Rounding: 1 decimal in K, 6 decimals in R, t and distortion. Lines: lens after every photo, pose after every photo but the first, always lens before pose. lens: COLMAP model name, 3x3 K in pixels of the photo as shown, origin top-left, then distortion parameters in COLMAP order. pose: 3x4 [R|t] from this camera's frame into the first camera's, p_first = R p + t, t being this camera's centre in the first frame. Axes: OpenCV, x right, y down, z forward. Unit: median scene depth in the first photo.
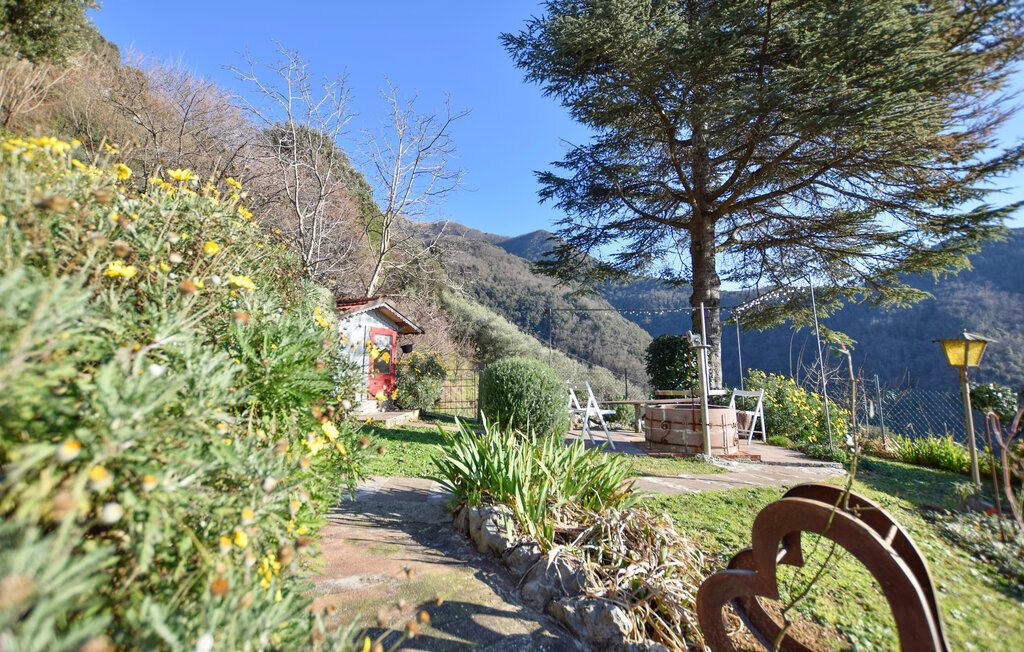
lens RADIAL K [[454.8, 0, 517.6], [0, 454.8, 322.5], [0, 0, 1]] dist [-0.025273, 0.000429]
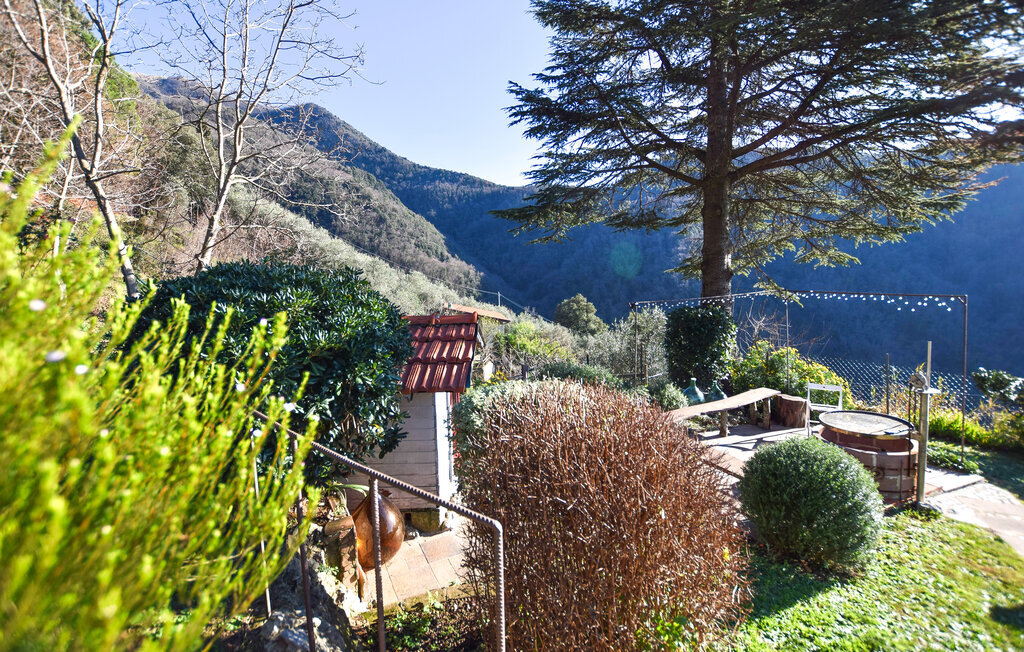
lens RADIAL K [[454.8, 0, 519.1], [0, 454.8, 312.2], [0, 0, 1]] dist [-0.025273, 0.000429]
pose [[0.893108, -0.070812, 0.444235, -0.313469], [-0.024839, 0.978263, 0.205875, -0.116224], [-0.449157, -0.194903, 0.871935, 0.258431]]
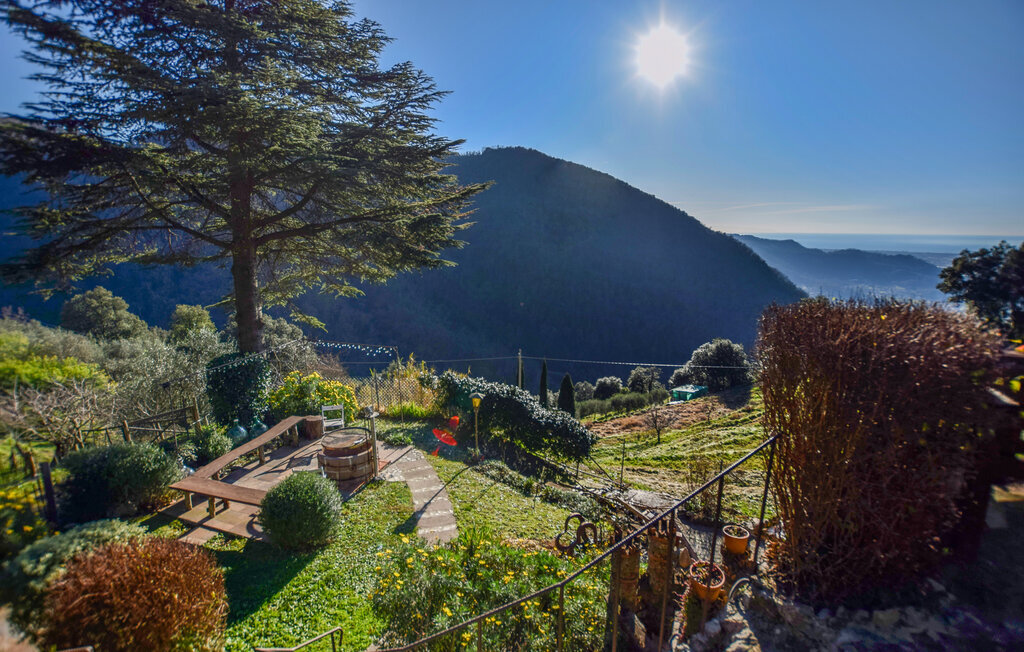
lens RADIAL K [[454.8, 0, 508.1], [0, 454.8, 317.5], [0, 0, 1]] dist [-0.025273, 0.000429]
pose [[0.230564, -0.175995, 0.957009, -0.416194], [-0.123463, 0.970267, 0.208178, -0.294459], [-0.965193, -0.166153, 0.201980, 0.107219]]
